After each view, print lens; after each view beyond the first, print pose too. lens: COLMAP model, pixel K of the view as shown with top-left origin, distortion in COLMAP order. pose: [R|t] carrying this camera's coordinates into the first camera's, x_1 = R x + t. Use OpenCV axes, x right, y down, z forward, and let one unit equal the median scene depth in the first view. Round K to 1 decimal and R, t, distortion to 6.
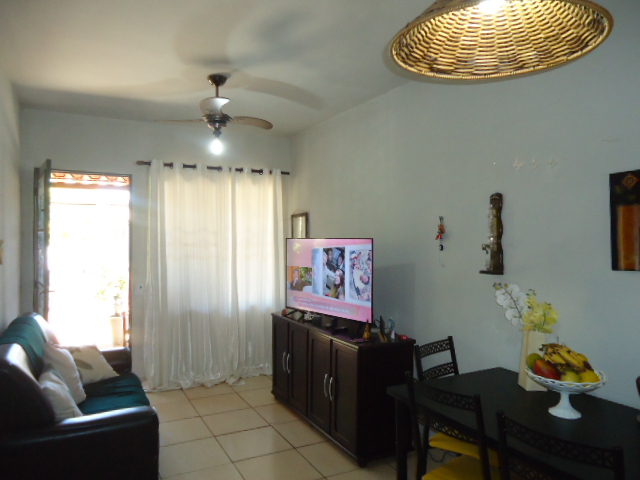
lens RADIAL K [[465.4, 0, 319.6], [0, 465.4, 240.6], [0, 0, 1]] dist [-0.000718, -0.008364]
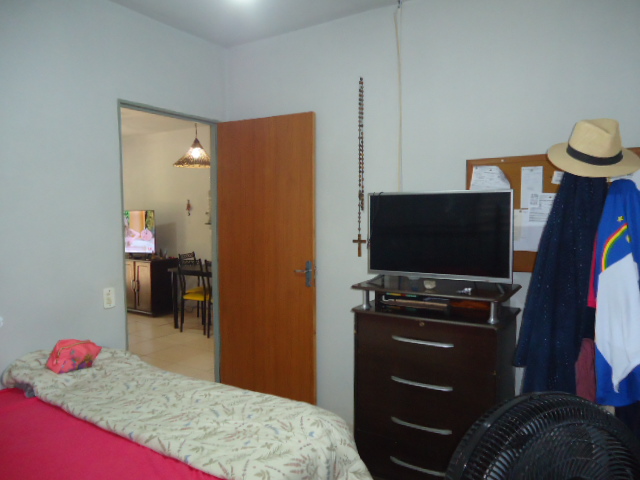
lens RADIAL K [[465.4, 0, 320.7], [0, 465.4, 241.6], [0, 0, 1]] dist [-0.000718, -0.008364]
pose [[0.872399, -0.033970, 0.487613, -0.268912], [0.012604, 0.998814, 0.047034, 0.049208], [-0.488632, -0.034887, 0.871792, -1.210925]]
